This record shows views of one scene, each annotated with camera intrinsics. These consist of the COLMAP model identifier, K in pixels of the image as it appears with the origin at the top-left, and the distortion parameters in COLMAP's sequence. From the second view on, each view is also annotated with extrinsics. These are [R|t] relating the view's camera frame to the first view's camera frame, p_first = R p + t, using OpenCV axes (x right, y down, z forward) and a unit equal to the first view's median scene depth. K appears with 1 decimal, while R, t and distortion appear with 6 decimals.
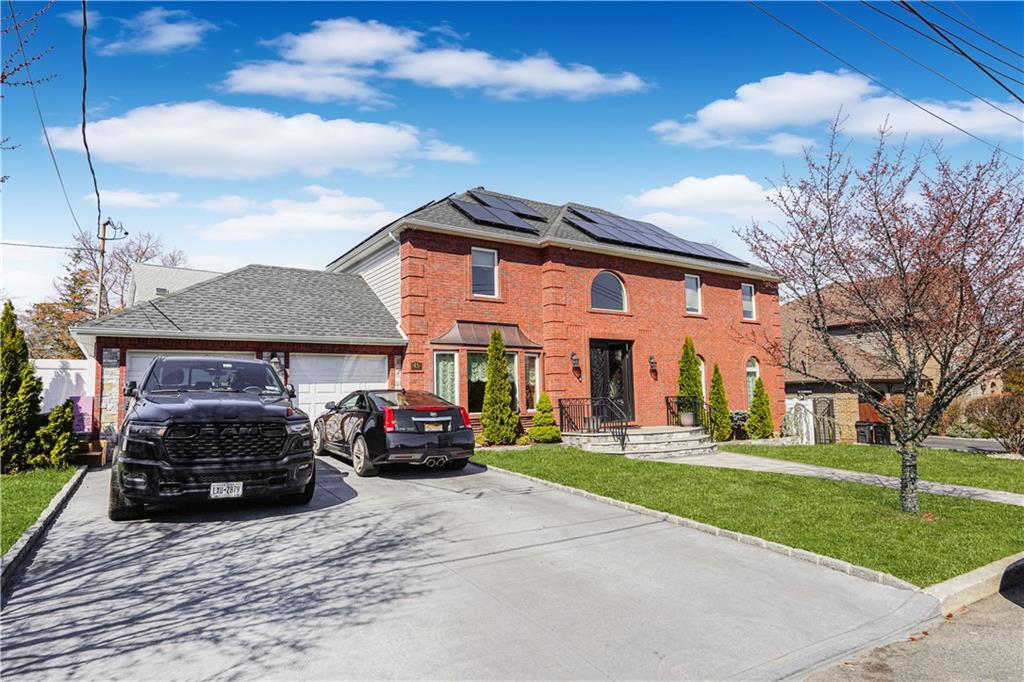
lens RADIAL K [[600.2, 0, 515.8], [0, 600.2, 339.5], [0, 0, 1]] dist [0.000344, -0.000125]
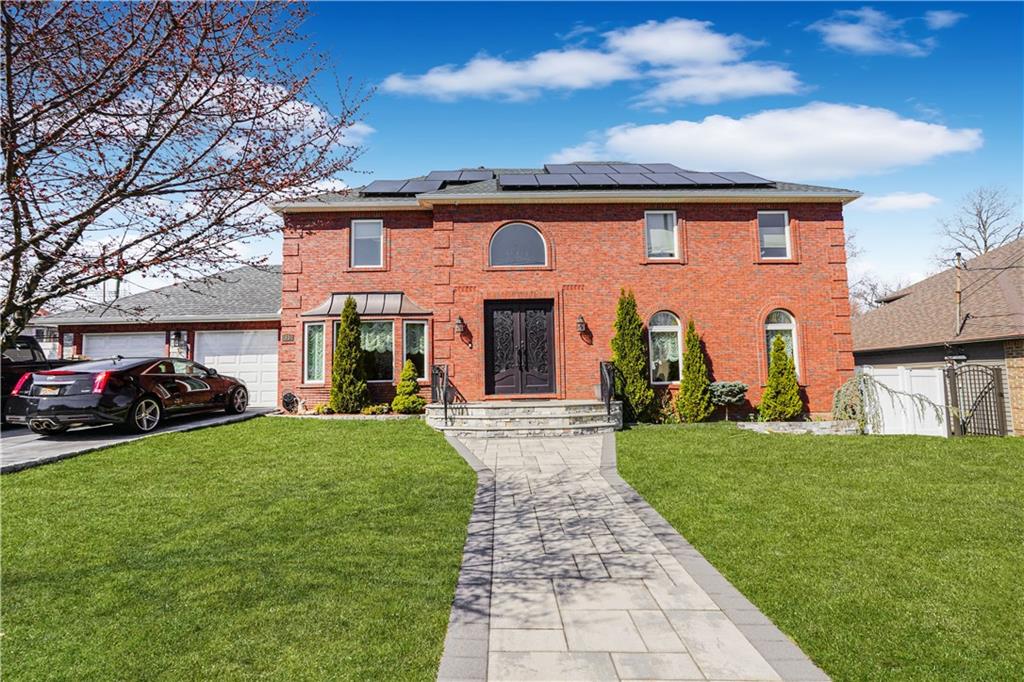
lens RADIAL K [[455.8, 0, 509.5], [0, 455.8, 345.5], [0, 0, 1]] dist [-0.002586, -0.000033]
pose [[0.841795, -0.041062, -0.538233, 0.519242], [0.056931, 0.998295, 0.012880, 0.059771], [0.536787, -0.041484, 0.842698, 0.443330]]
